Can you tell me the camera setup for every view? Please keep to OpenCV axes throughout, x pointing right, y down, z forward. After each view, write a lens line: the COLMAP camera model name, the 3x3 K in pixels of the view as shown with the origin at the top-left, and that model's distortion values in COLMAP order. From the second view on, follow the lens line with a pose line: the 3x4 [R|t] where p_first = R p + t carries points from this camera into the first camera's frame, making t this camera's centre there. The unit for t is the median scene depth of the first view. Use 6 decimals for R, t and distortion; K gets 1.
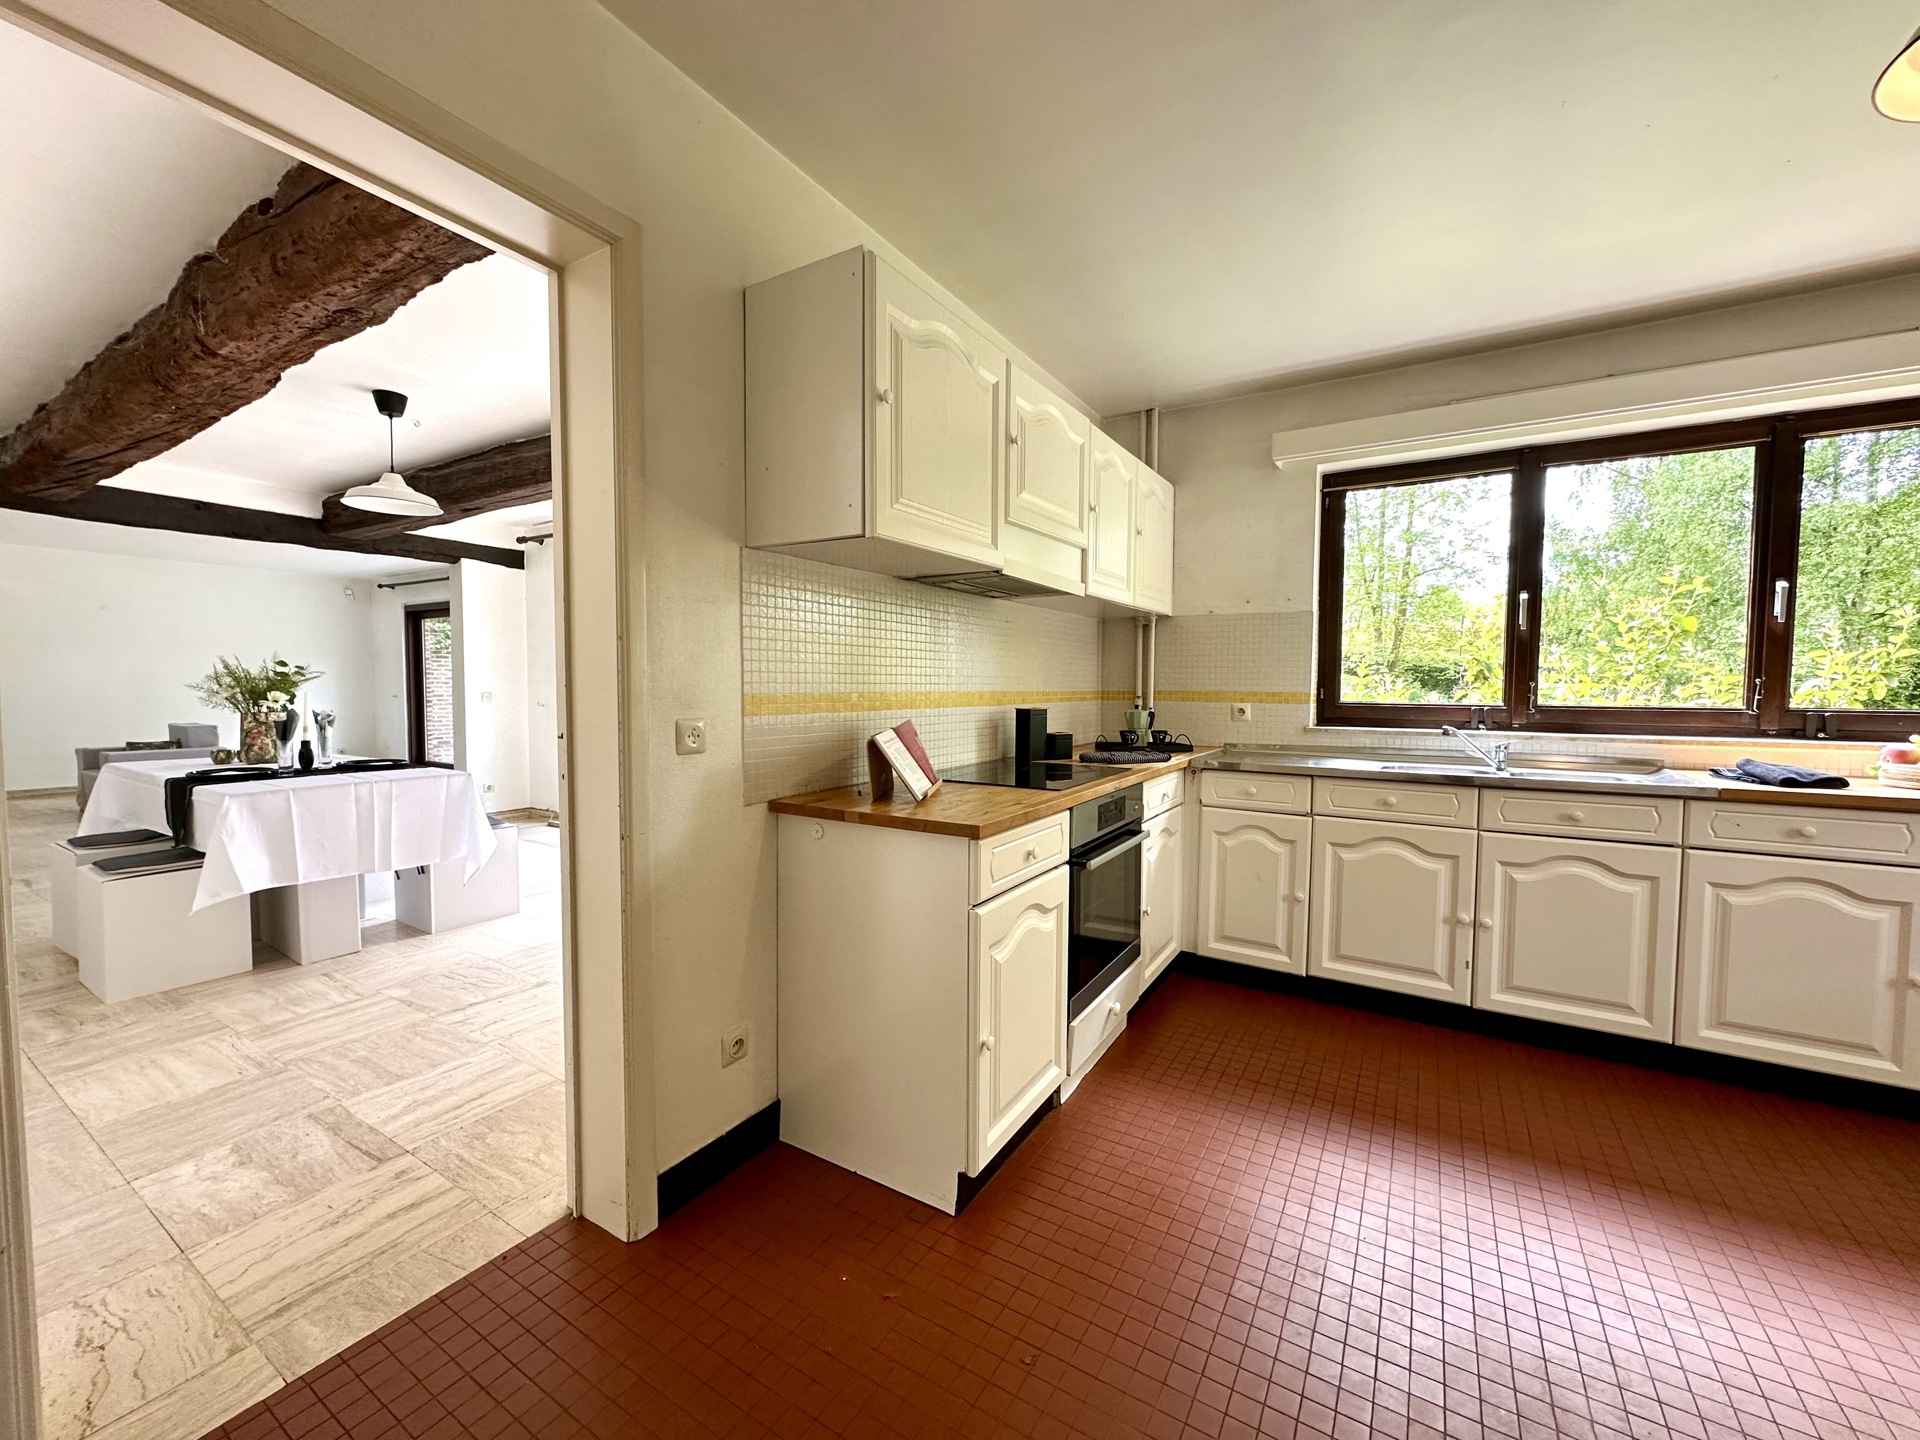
lens RADIAL K [[760.9, 0, 963.1], [0, 760.9, 718.9], [0, 0, 1]] dist [-0.002755, -0.000343]
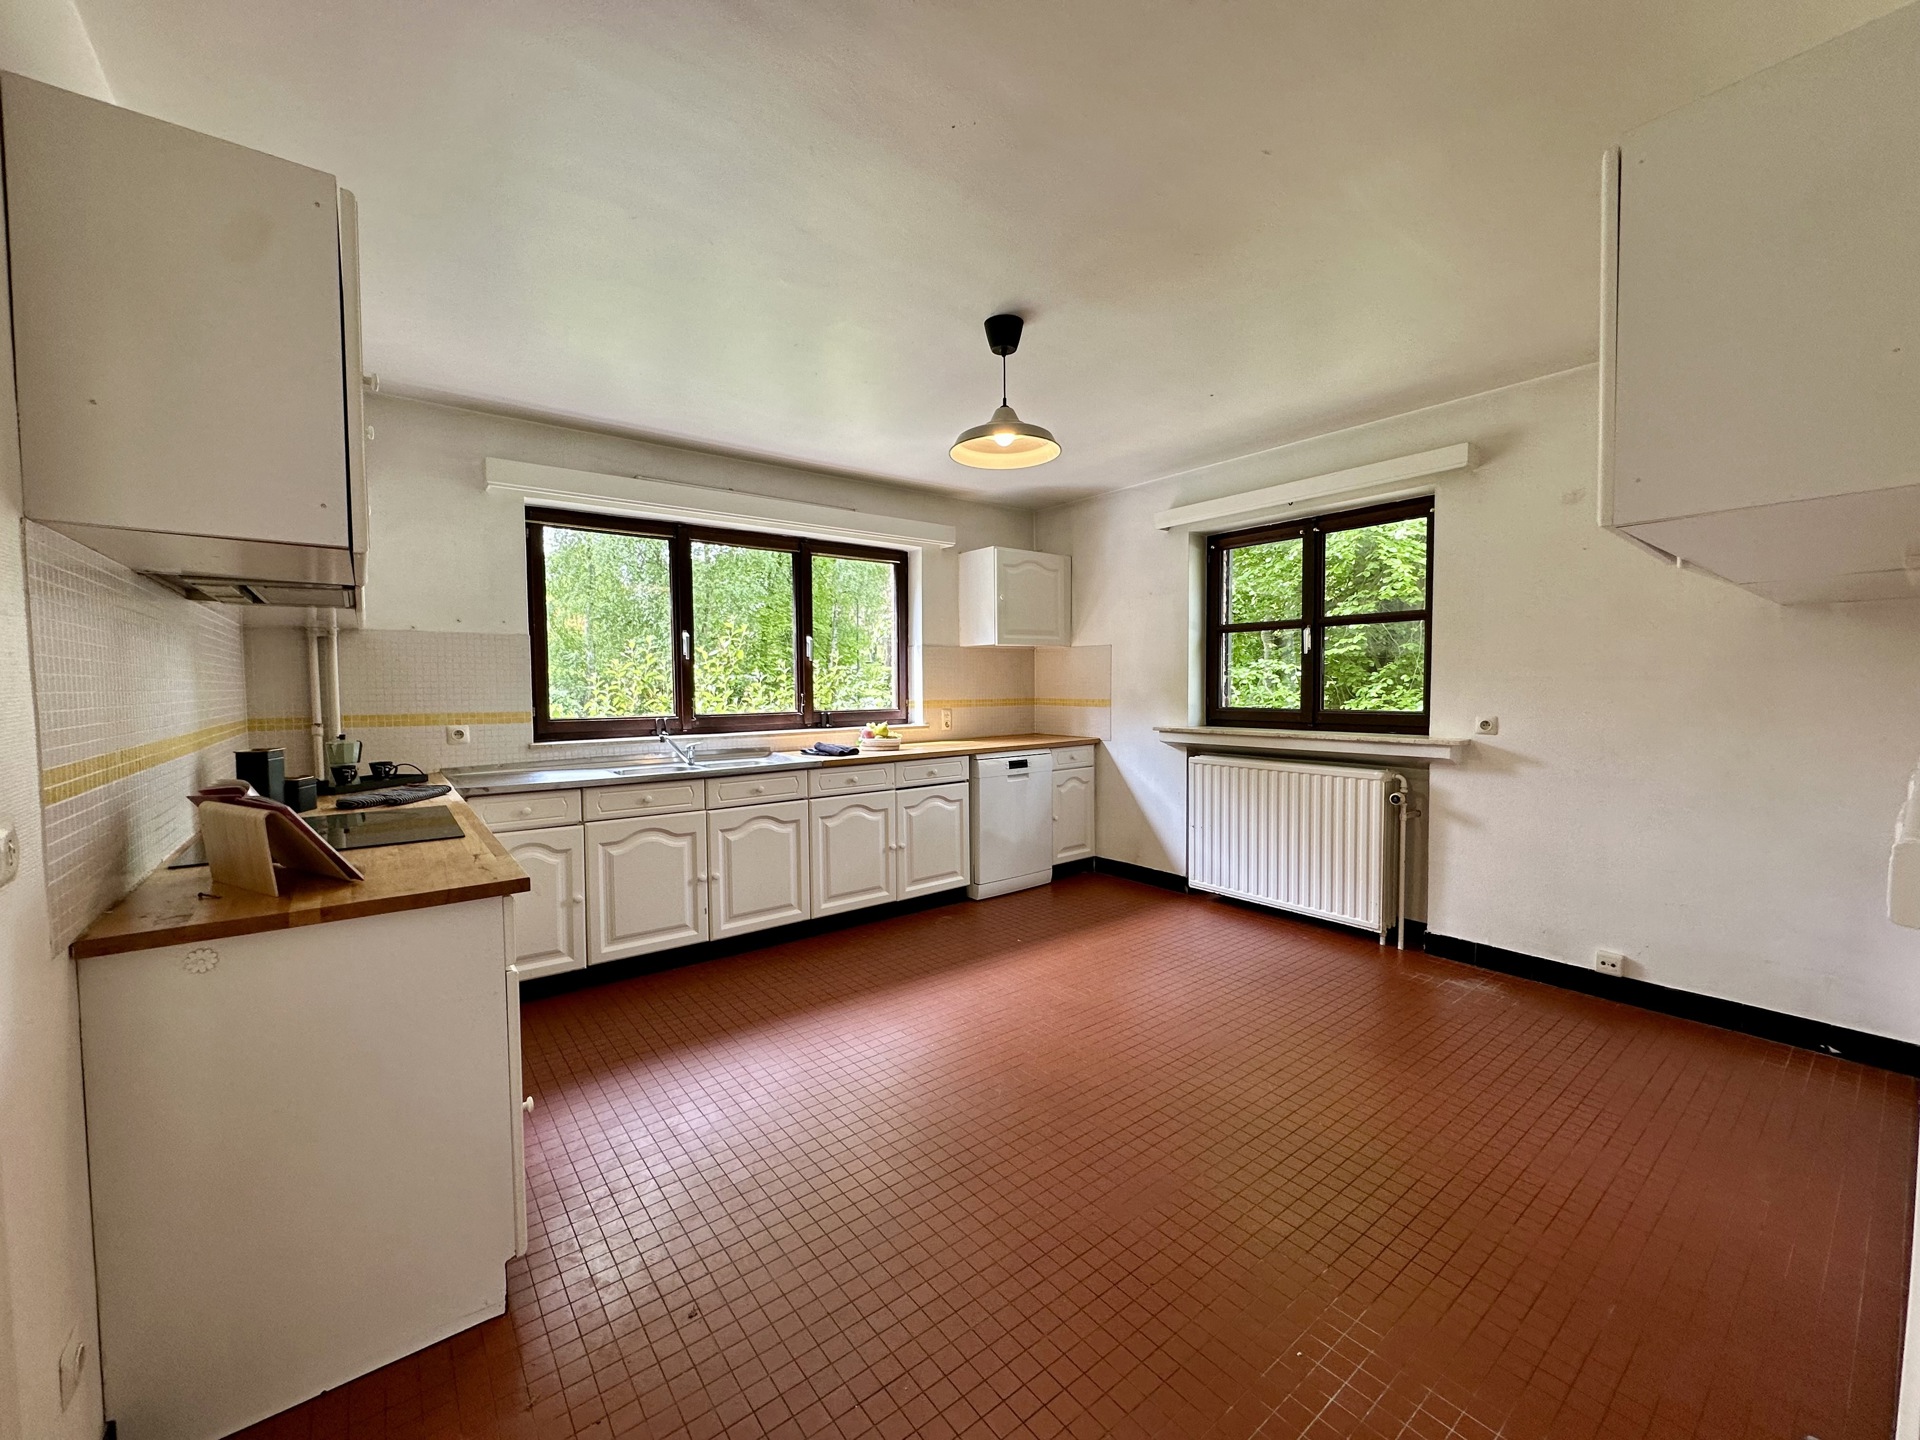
lens RADIAL K [[760.9, 0, 956.1], [0, 760.9, 719.2], [0, 0, 1]] dist [-0.002755, -0.000343]
pose [[0.350522, -0.051617, 0.935131, -0.388931], [0.051364, 0.998037, 0.035837, -0.037843], [-0.935145, 0.035470, 0.352485, 0.089375]]
